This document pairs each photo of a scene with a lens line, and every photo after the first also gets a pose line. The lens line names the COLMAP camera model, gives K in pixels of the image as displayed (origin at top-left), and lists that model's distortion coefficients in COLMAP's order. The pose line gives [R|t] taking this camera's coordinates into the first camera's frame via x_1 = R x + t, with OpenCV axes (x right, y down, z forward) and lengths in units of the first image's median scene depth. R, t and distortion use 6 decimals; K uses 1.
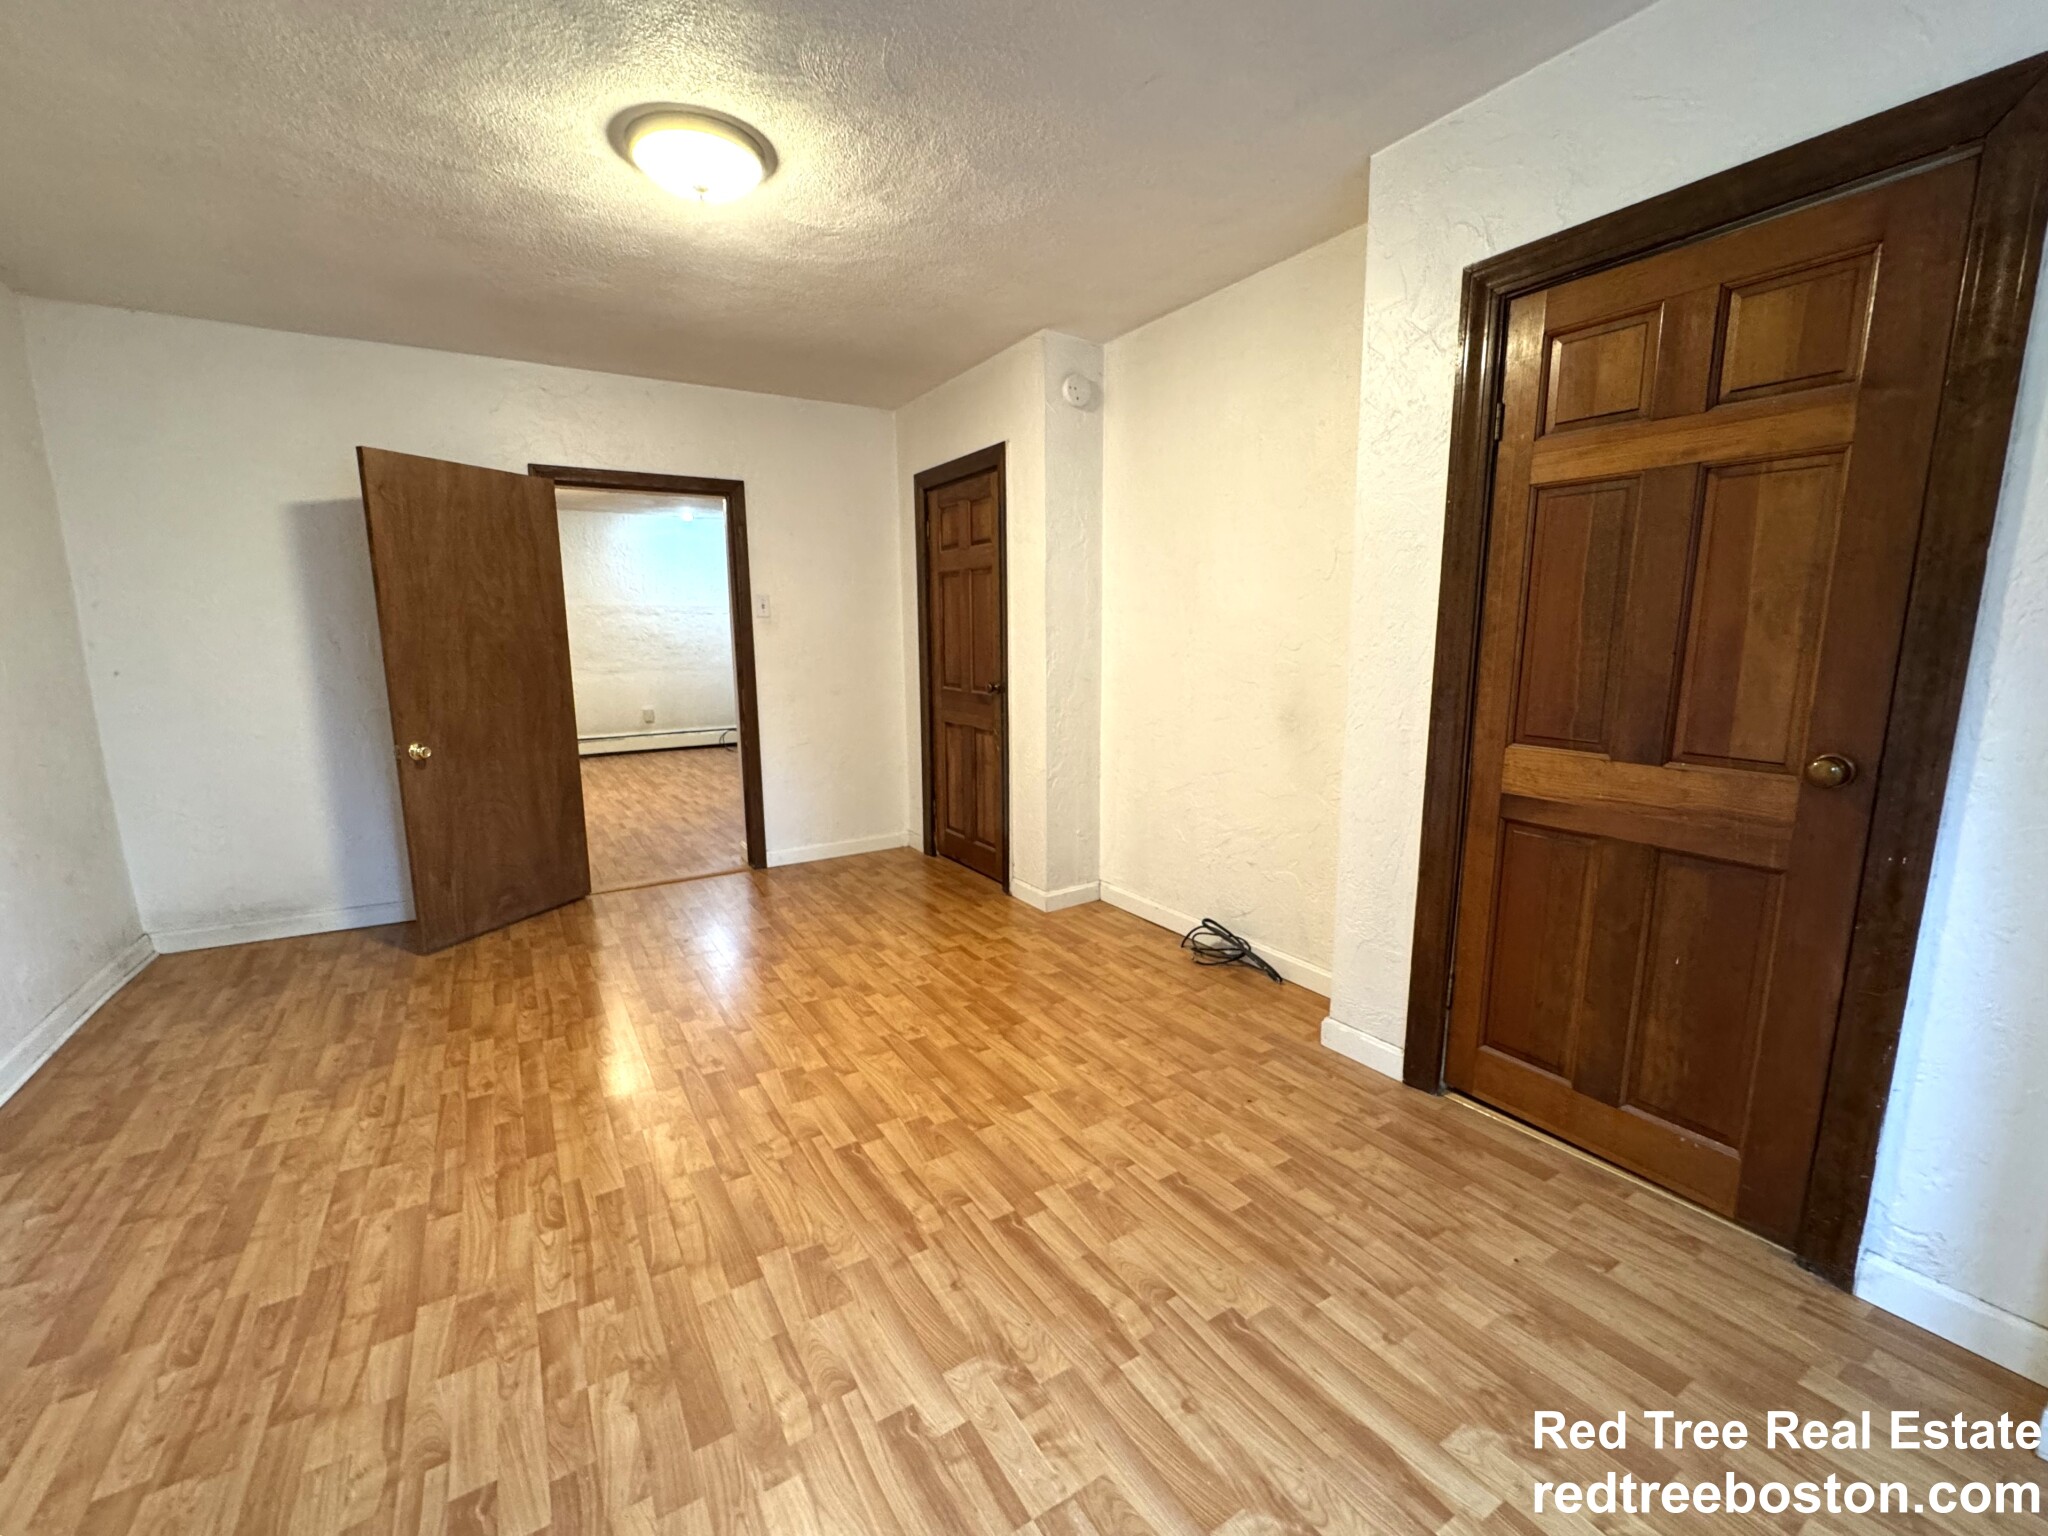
lens RADIAL K [[850.9, 0, 1021.8], [0, 850.9, 769.5], [0, 0, 1]] dist [-0.002791, -0.000343]
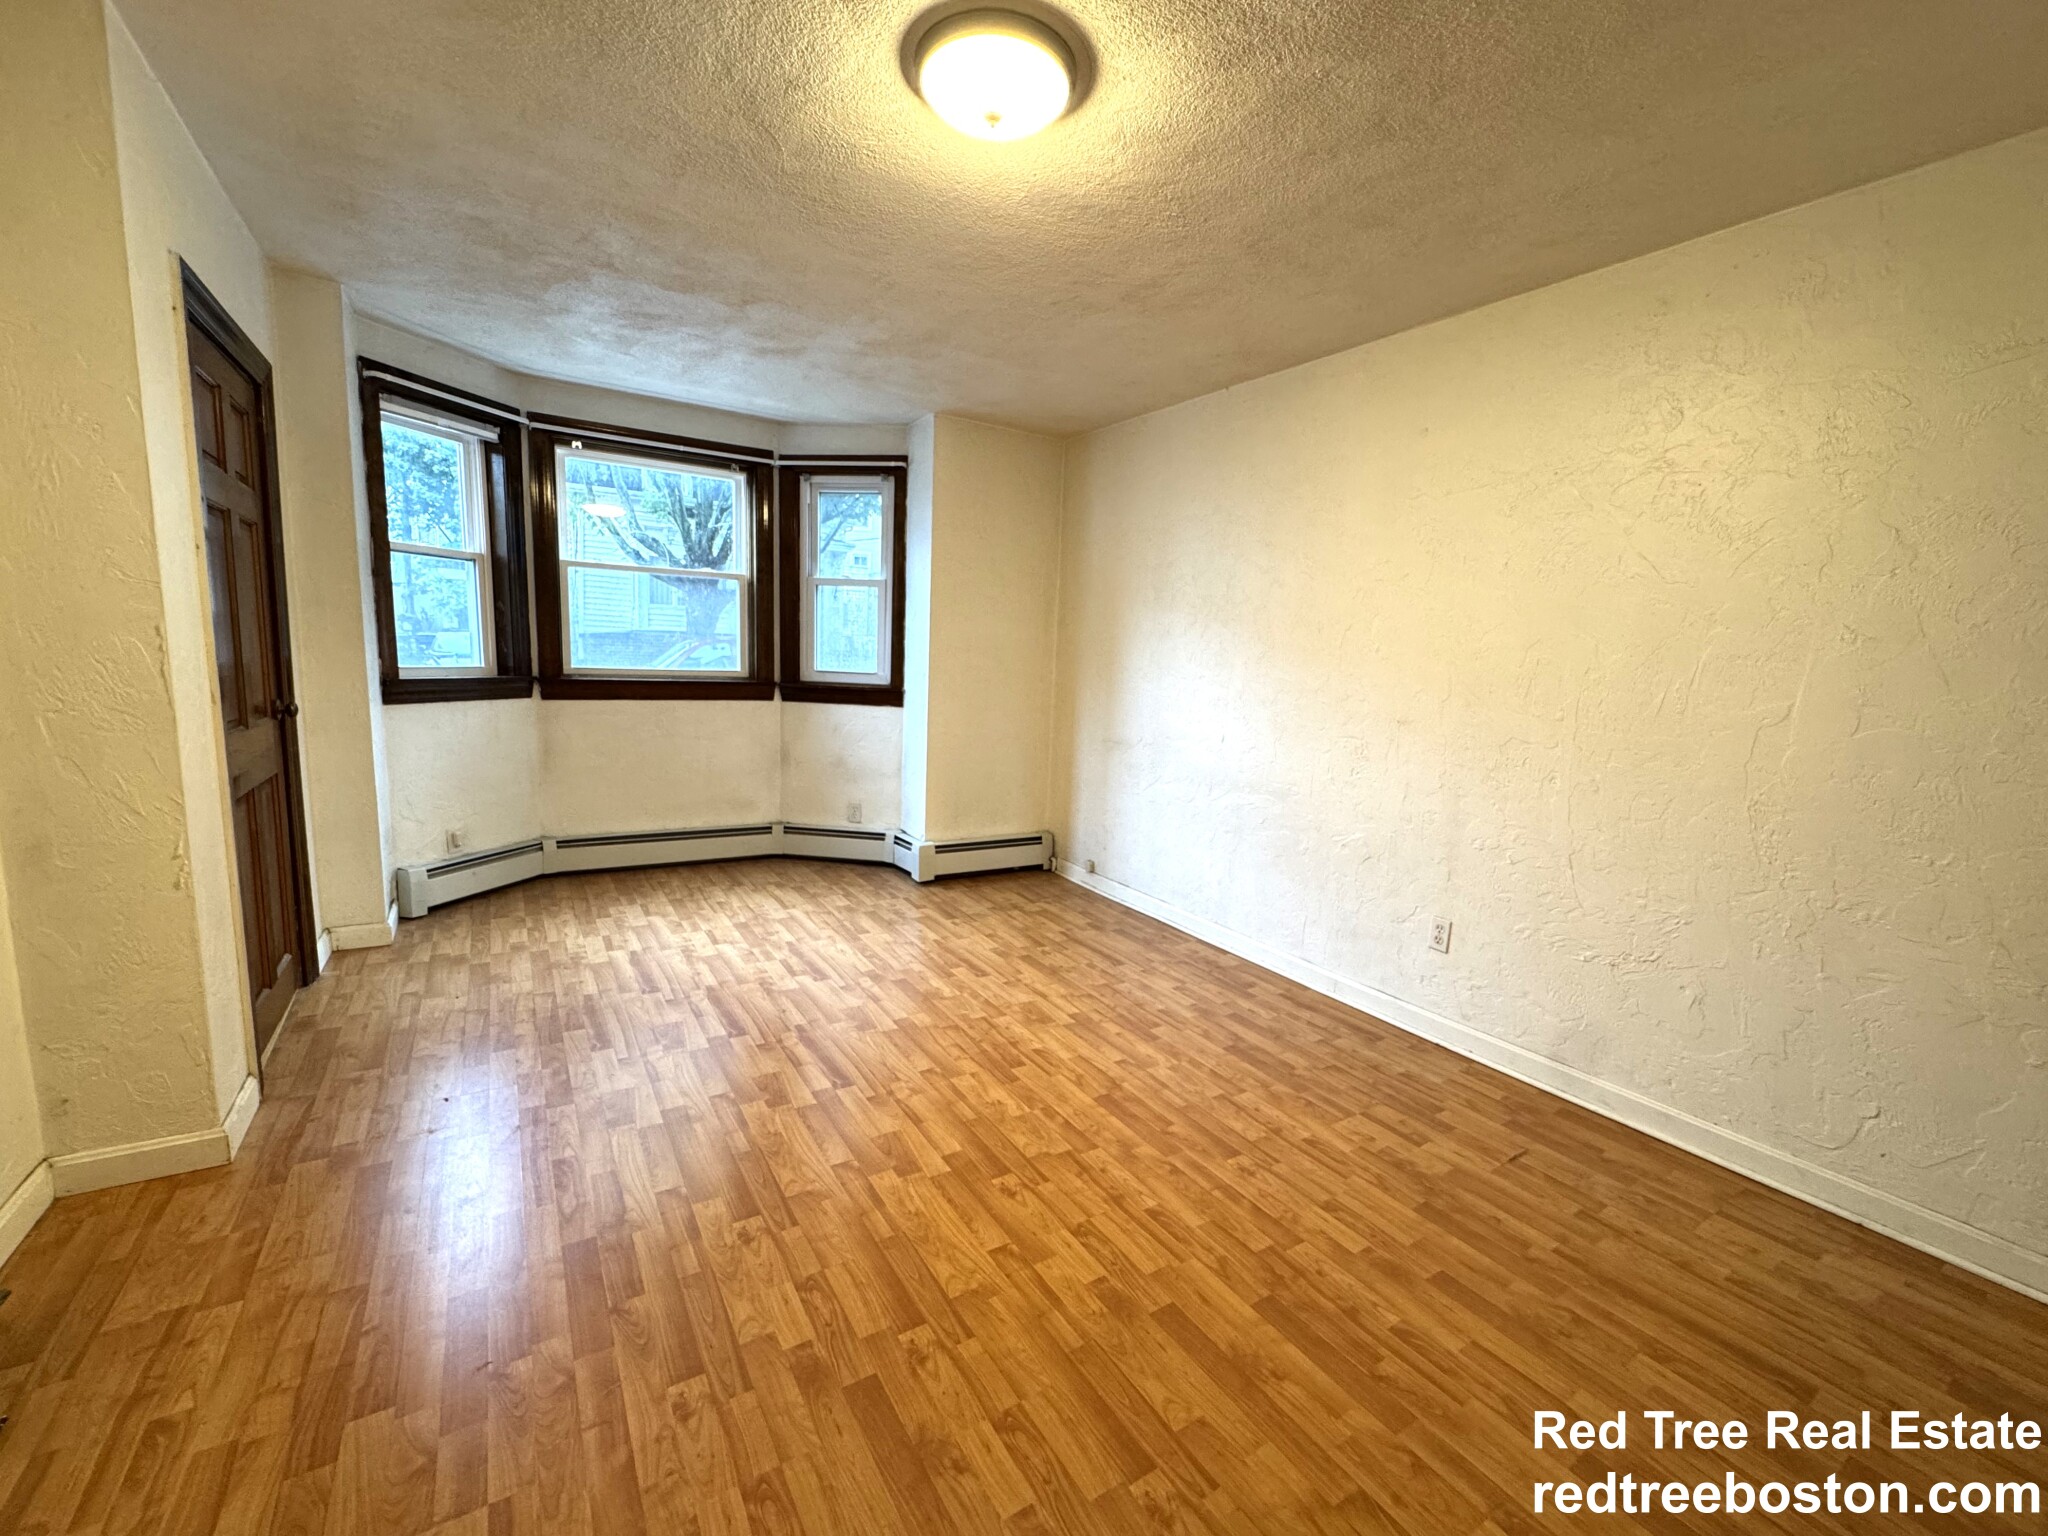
lens RADIAL K [[828.7, 0, 1023.1], [0, 828.7, 770.1], [0, 0, 1]] dist [-0.002604, 0.000072]
pose [[-0.999305, -0.032815, -0.017710, -0.470350], [-0.036617, 0.953308, 0.299772, -0.369863], [0.007046, 0.300212, -0.953847, 2.210027]]
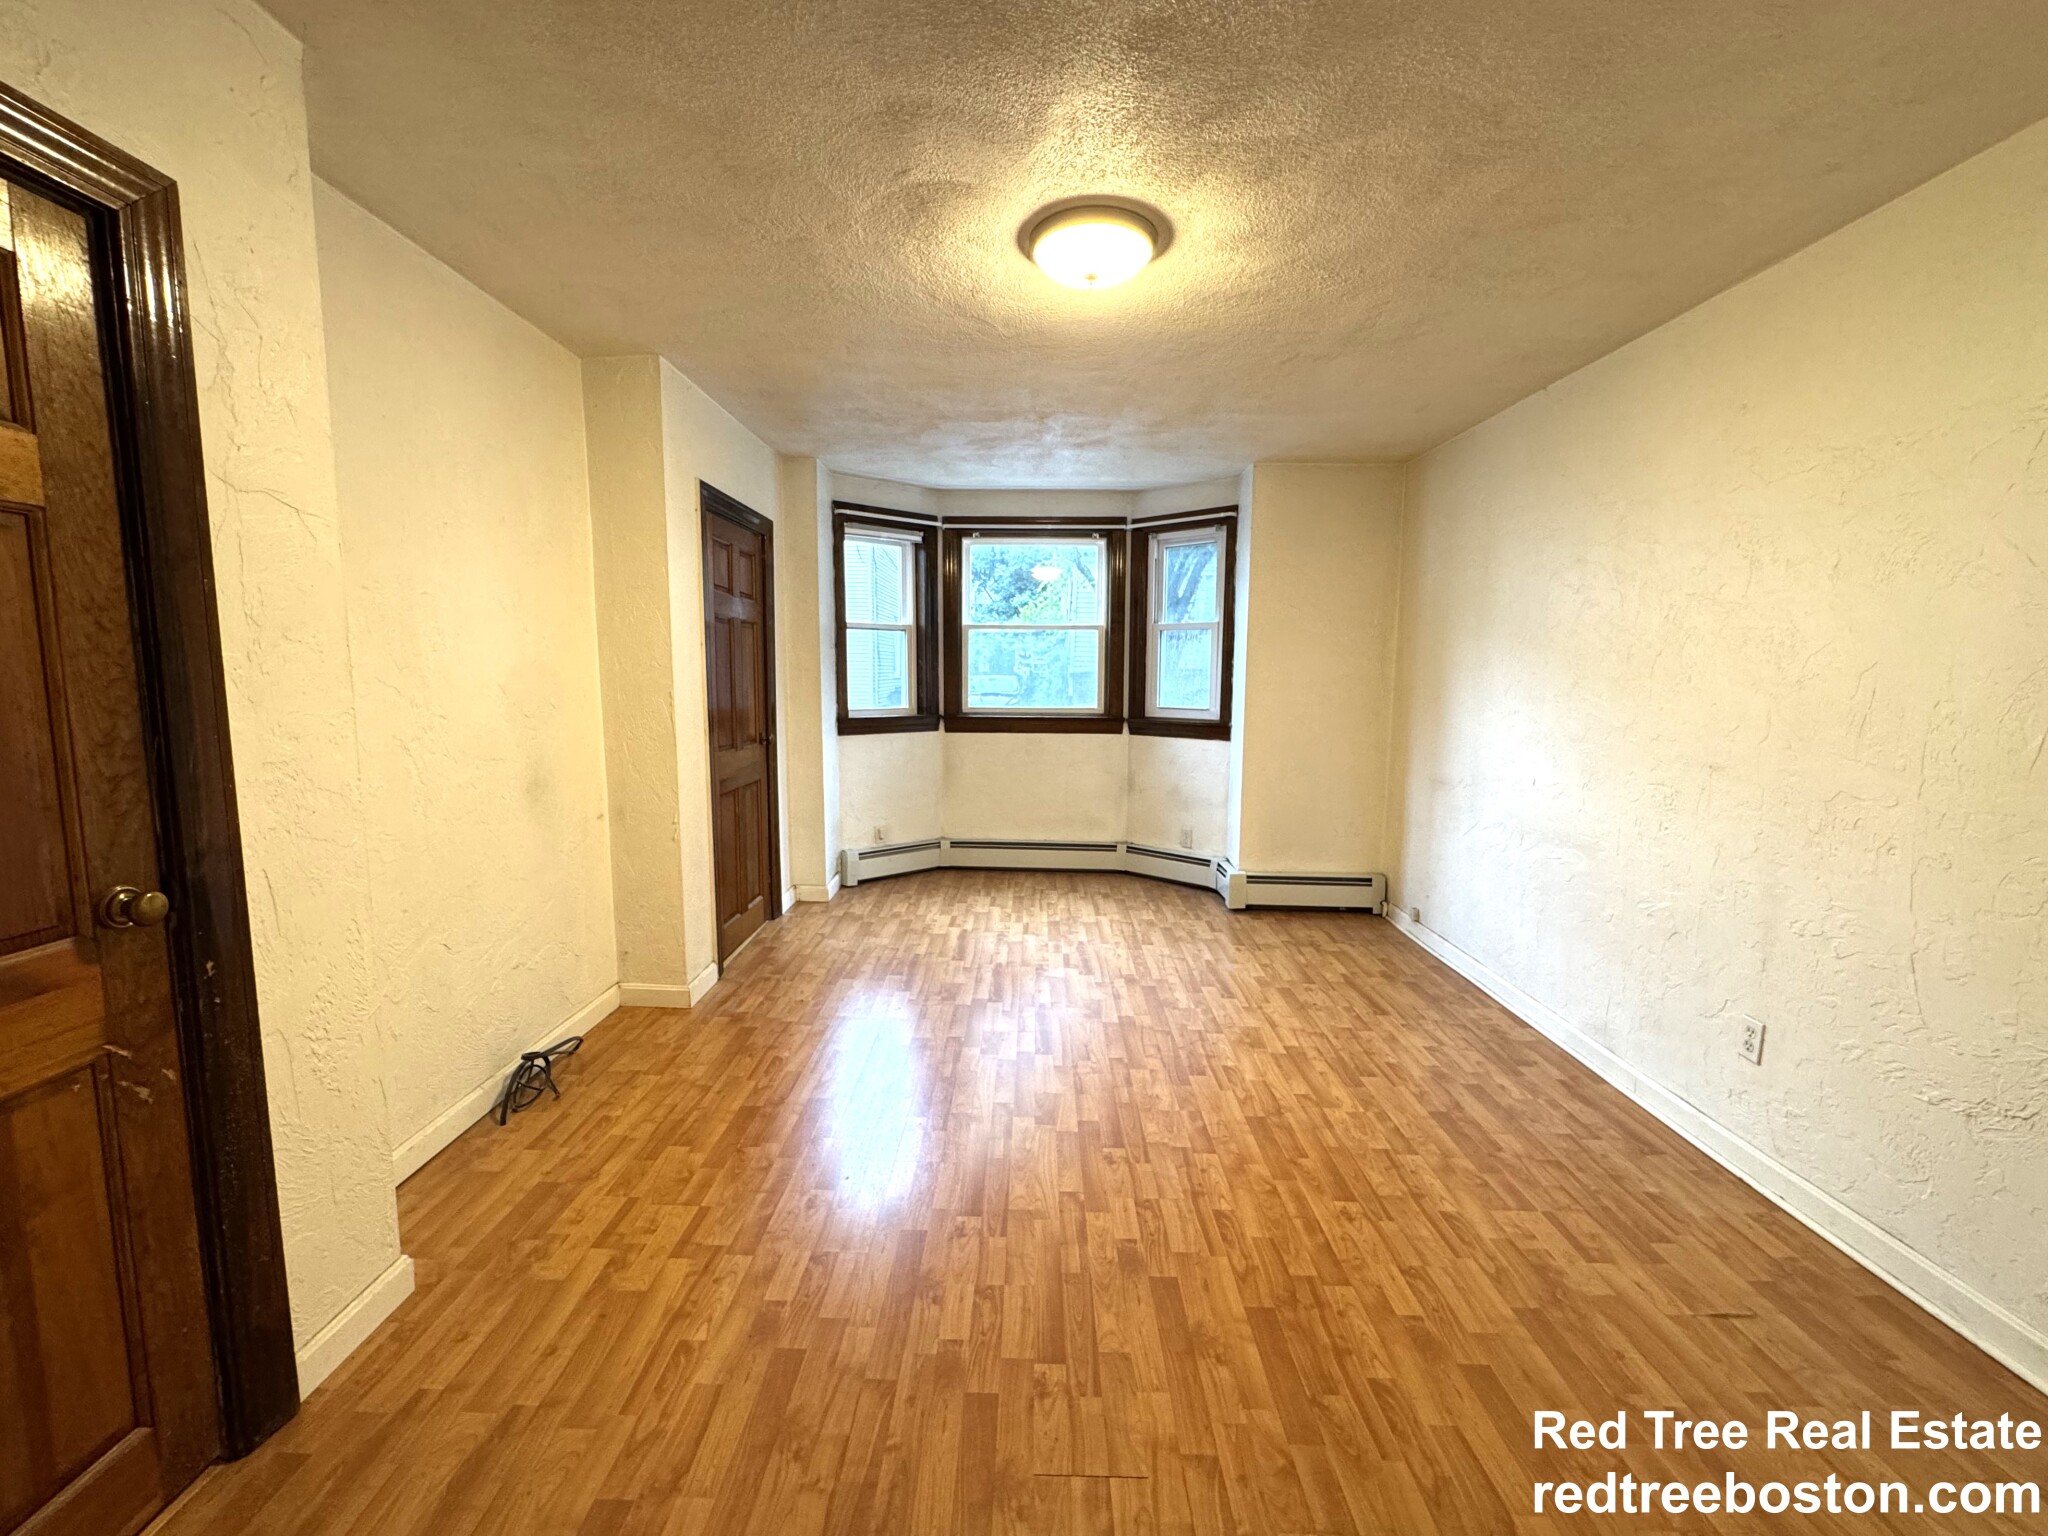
lens RADIAL K [[840.4, 0, 1021.5], [0, 840.4, 771.5], [0, 0, 1]] dist [-0.001712, 0.000066]
pose [[-0.842186, -0.064777, 0.535282, -1.011826], [0.084840, 0.964470, 0.250199, -0.417966], [-0.532471, 0.256128, -0.806767, 2.292000]]
